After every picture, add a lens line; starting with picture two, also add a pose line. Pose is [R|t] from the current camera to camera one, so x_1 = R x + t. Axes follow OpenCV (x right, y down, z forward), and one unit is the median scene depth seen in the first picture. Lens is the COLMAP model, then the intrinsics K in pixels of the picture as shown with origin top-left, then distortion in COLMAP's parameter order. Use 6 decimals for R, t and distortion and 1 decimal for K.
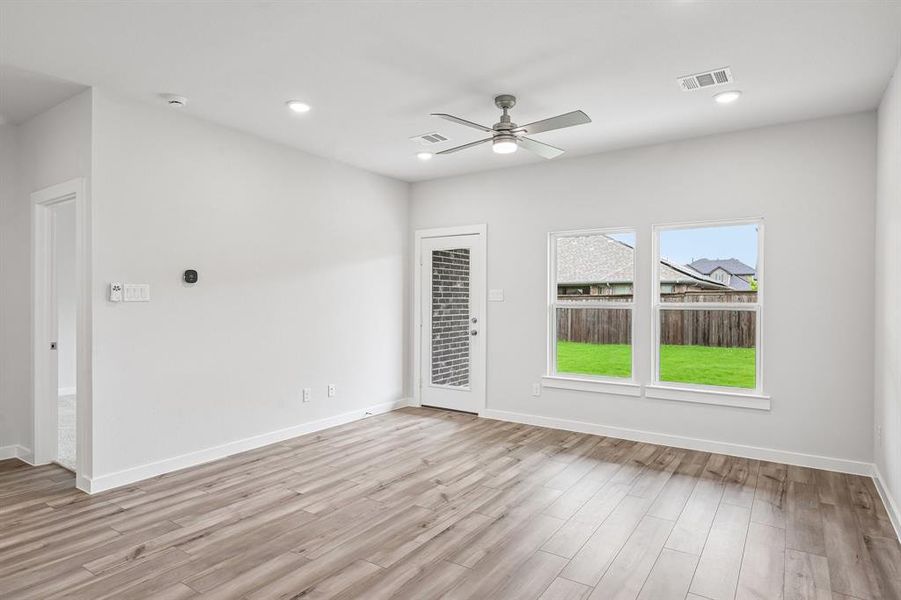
lens RADIAL K [[507.9, 0, 450.5], [0, 507.9, 300.0], [0, 0, 1]] dist [-0.001192, -0.000579]
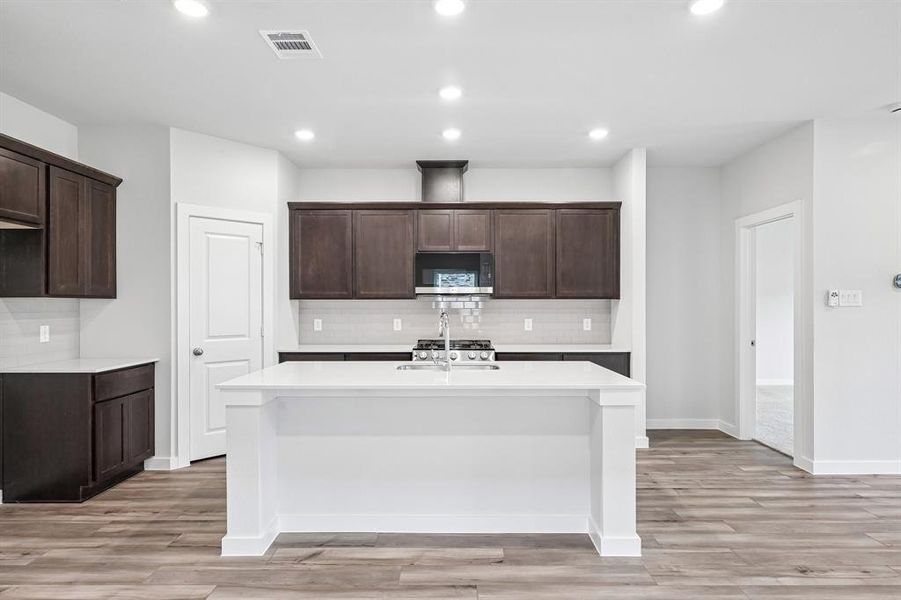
lens RADIAL K [[509.1, 0, 452.8], [0, 509.1, 303.8], [0, 0, 1]] dist [-0.001127, -0.000294]
pose [[0.554562, -0.003185, -0.832137, -0.149048], [0.002058, 0.999995, -0.002455, -0.001450], [0.832140, -0.000351, 0.554565, -0.233599]]
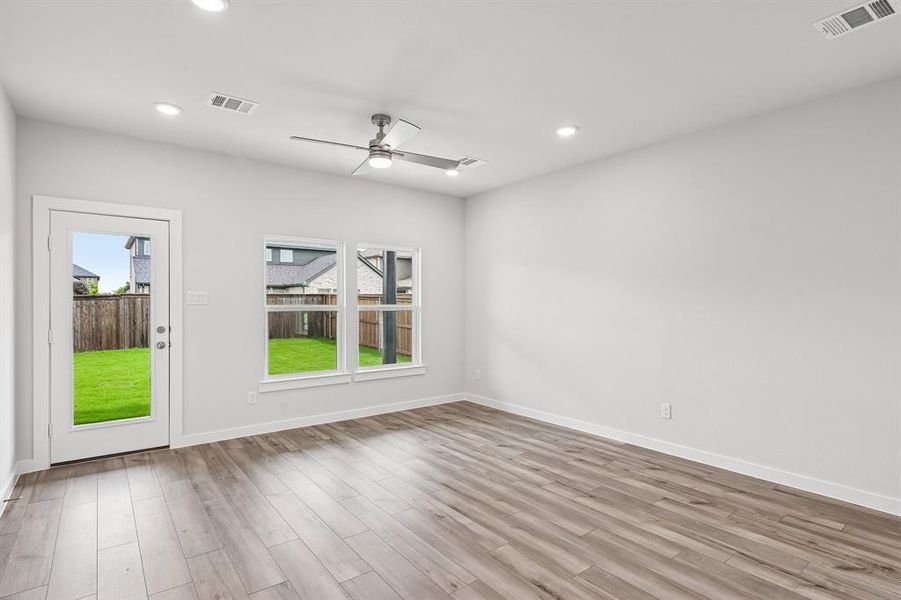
lens RADIAL K [[460.2, 0, 450.3], [0, 460.2, 304.8], [0, 0, 1]] dist [0.002185, 0.000499]
pose [[0.319884, -0.008676, 0.947417, -0.603510], [0.002939, 0.999962, 0.008164, -0.004352], [-0.947452, 0.000173, 0.319897, 0.423973]]
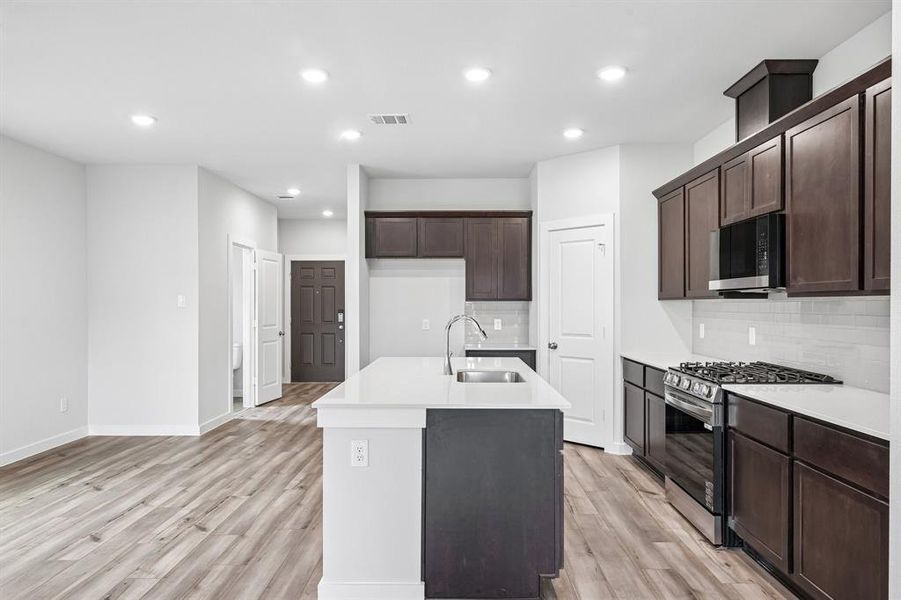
lens RADIAL K [[586.2, 0, 450.5], [0, 586.2, 300.0], [0, 0, 1]] dist [0.003195, 0.000959]
pose [[-0.837143, -0.005359, -0.546958, -0.308563], [-0.001513, 0.999971, -0.007481, -0.005093], [0.546982, -0.005435, -0.837126, 0.799833]]
